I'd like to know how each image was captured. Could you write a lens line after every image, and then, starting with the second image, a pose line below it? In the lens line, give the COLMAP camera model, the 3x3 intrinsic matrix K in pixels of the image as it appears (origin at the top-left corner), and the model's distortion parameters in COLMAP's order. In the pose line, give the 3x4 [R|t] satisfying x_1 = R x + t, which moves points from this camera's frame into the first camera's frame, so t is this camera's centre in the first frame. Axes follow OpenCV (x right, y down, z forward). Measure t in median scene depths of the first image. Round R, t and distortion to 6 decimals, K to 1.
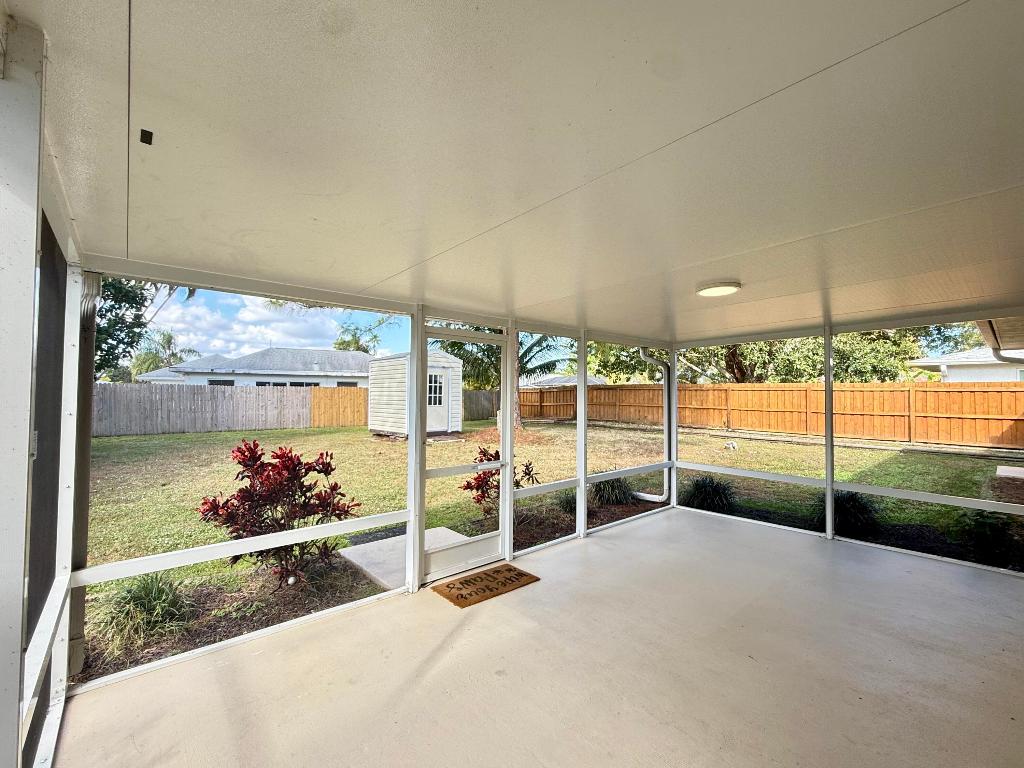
lens RADIAL K [[450.0, 0, 518.7], [0, 450.0, 384.0], [0, 0, 1]] dist [-0.000418, -0.000254]
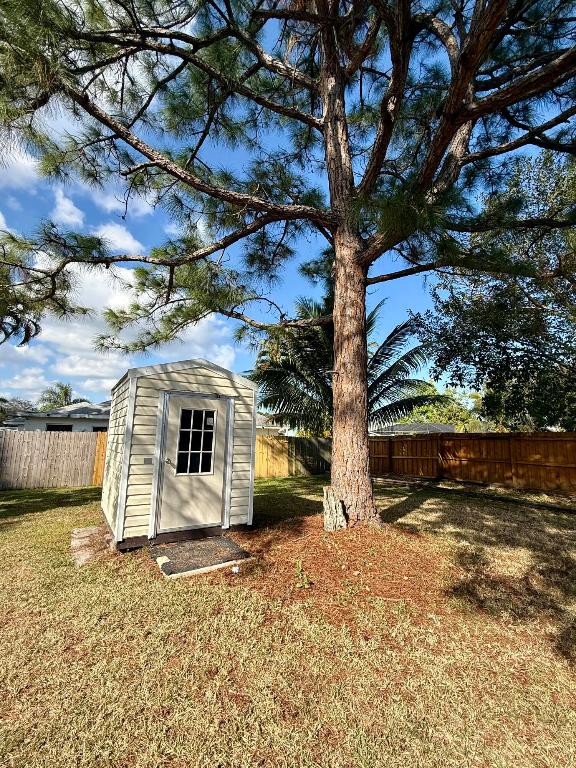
lens RADIAL K [[337.5, 0, 290.5], [0, 337.5, 383.7], [0, 0, 1]] dist [-0.000418, -0.000254]
pose [[0.980329, -0.020632, -0.196291, -0.008723], [-0.007259, 0.990080, -0.140317, 0.002313], [0.197239, 0.138982, 0.970454, 0.640898]]
